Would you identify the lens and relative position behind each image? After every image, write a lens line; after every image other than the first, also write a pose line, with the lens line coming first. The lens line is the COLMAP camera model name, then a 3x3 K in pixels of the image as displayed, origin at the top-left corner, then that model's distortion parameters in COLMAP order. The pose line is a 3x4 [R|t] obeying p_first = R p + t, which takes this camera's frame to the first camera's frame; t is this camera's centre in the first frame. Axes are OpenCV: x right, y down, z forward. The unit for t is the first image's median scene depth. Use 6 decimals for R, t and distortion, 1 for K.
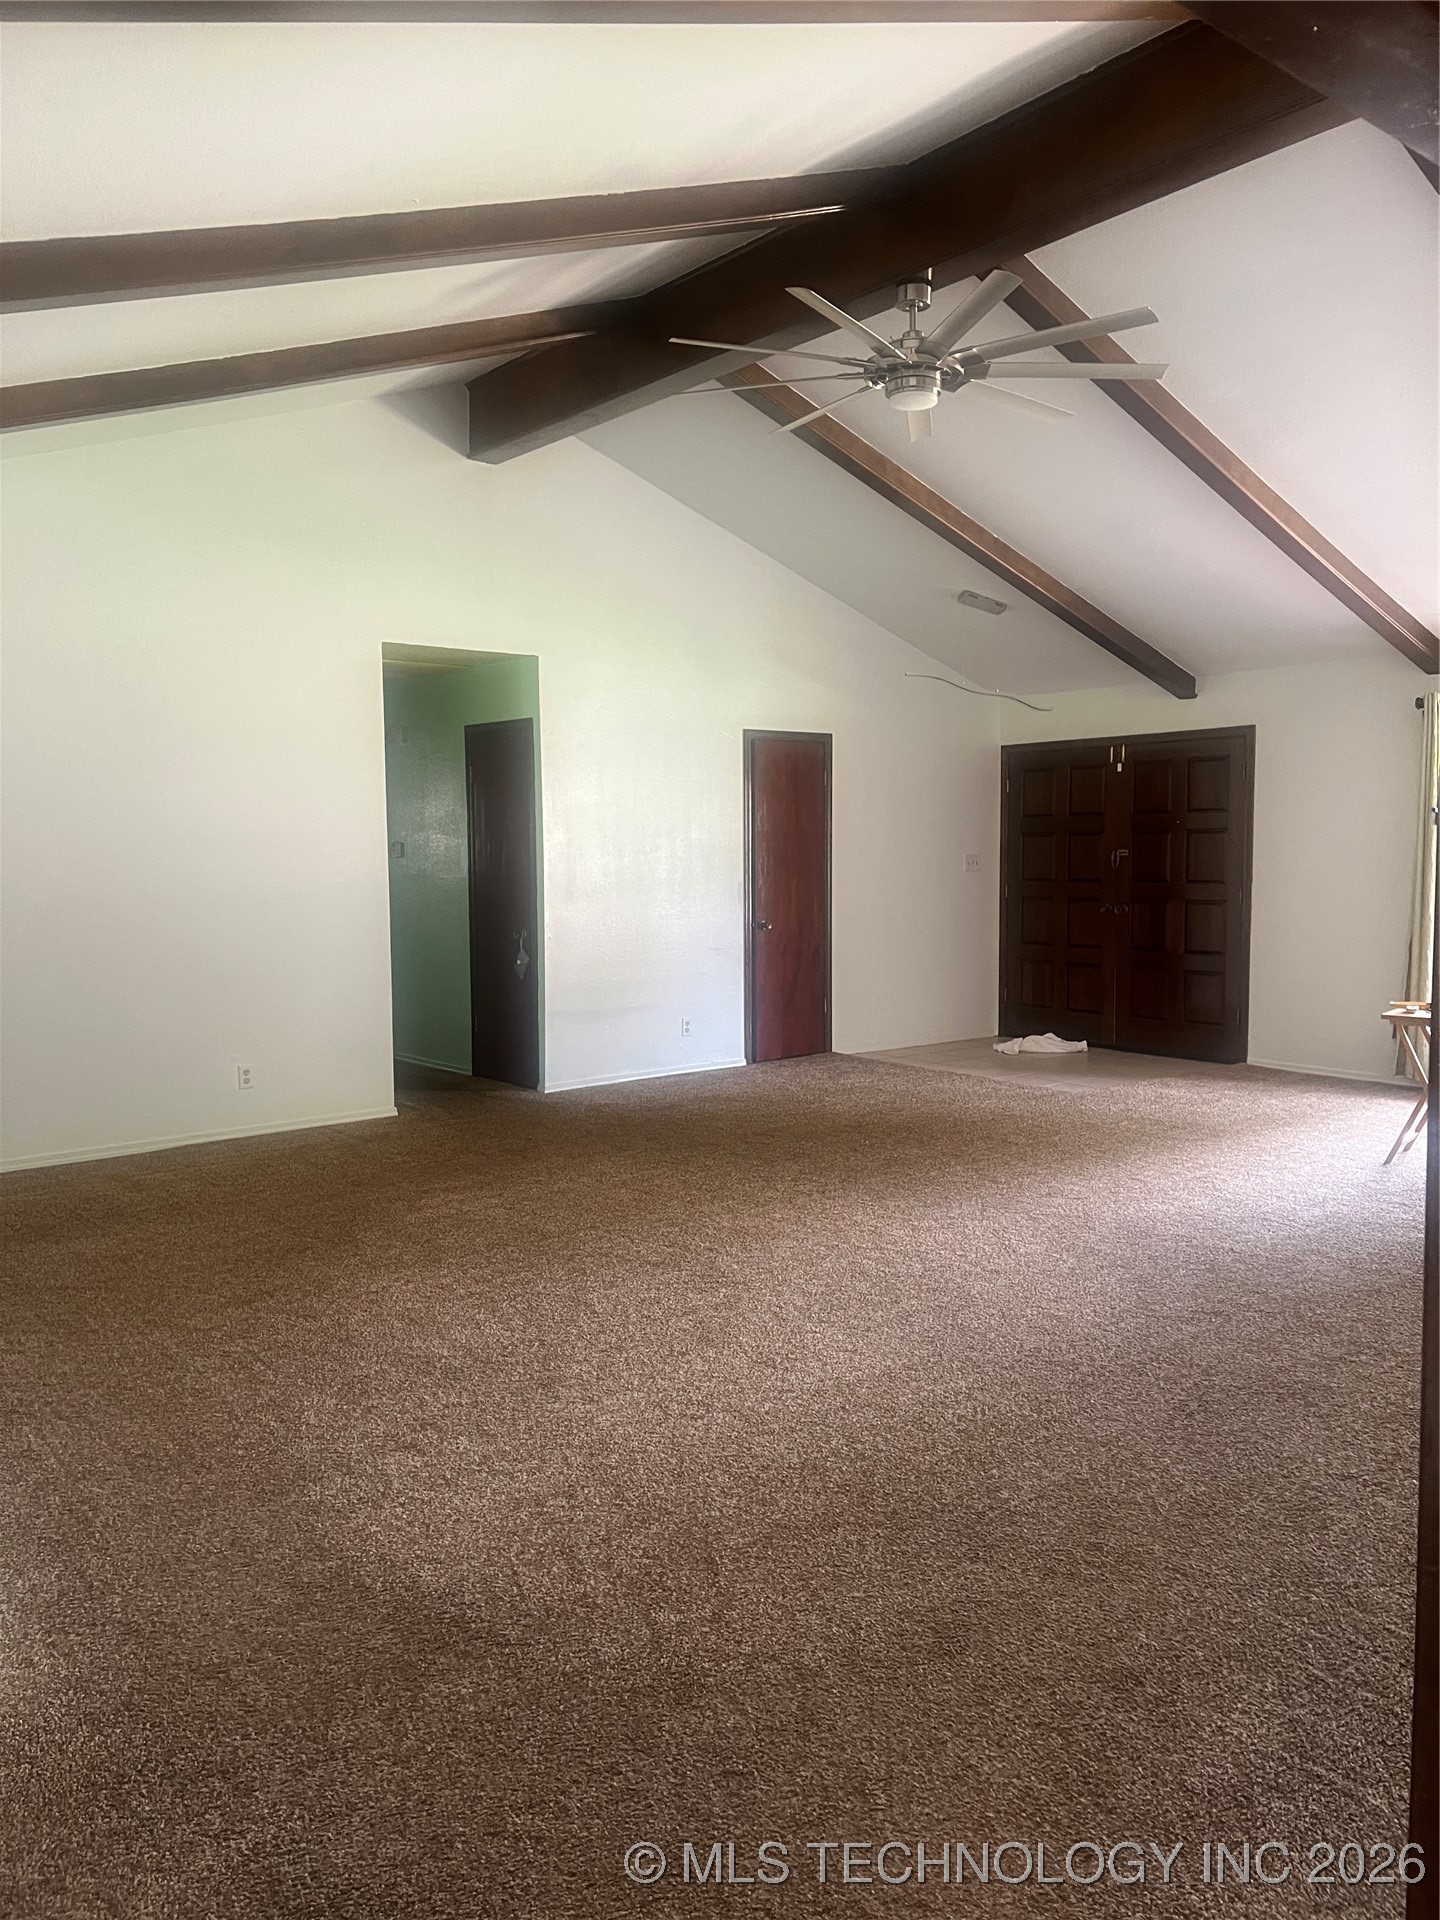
lens RADIAL K [[1457.7, 0, 720.0], [0, 1457.7, 960.0], [0, 0, 1]] dist [0.004055, 0.001395]
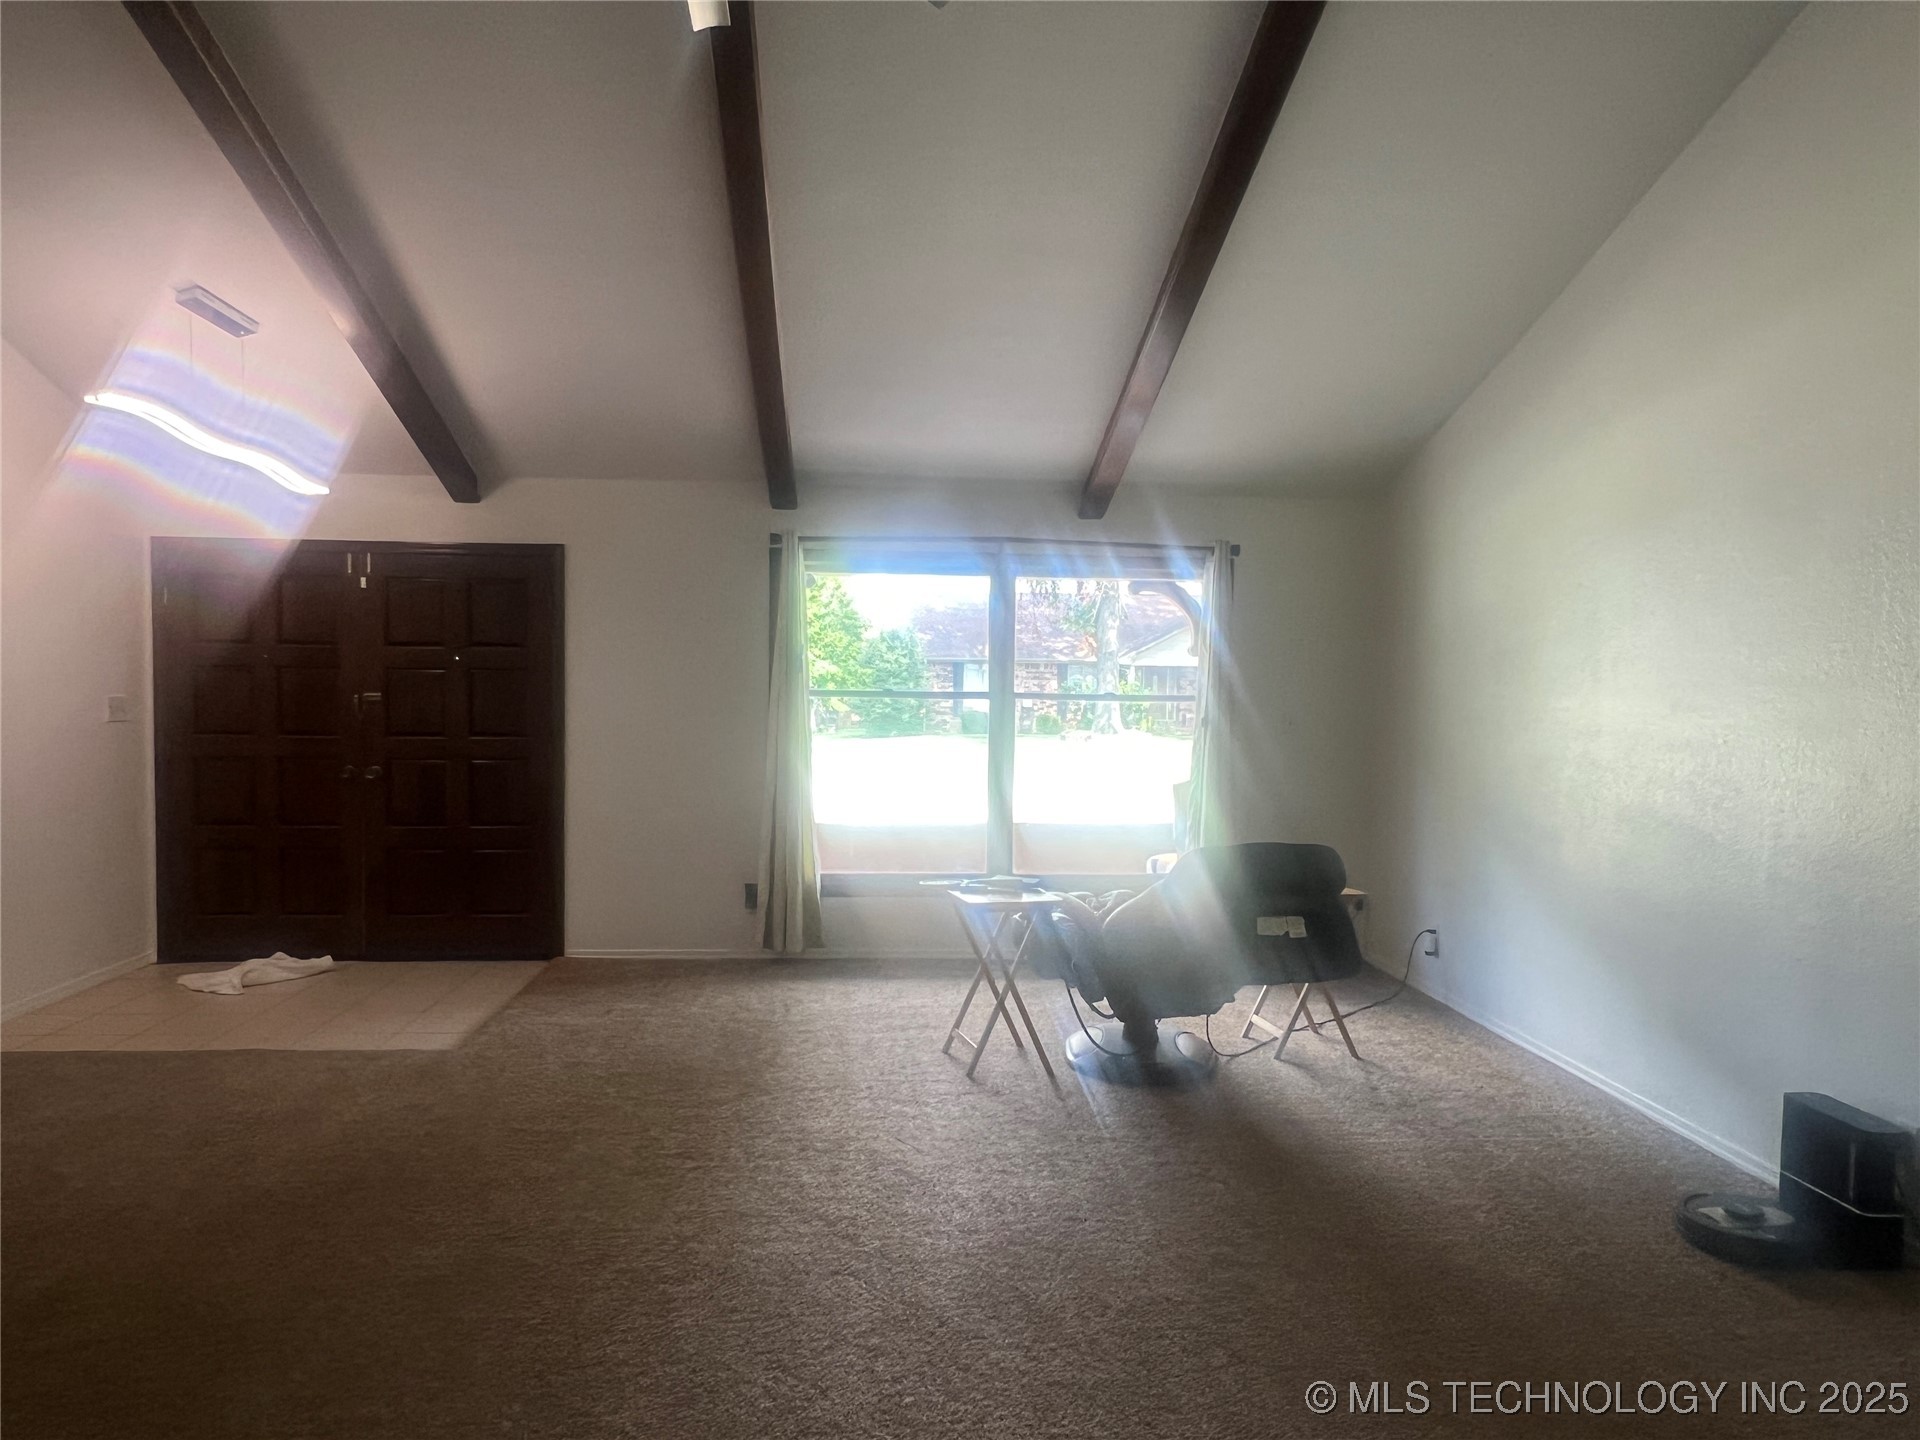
lens RADIAL K [[1295.2, 0, 960.0], [0, 1295.2, 720.0], [0, 0, 1]] dist [0.001784, 0.000565]
pose [[0.556184, -0.012344, 0.830968, -0.110509], [0.046485, 0.998786, -0.016276, -0.036662], [-0.829758, 0.047680, 0.556083, 0.383271]]
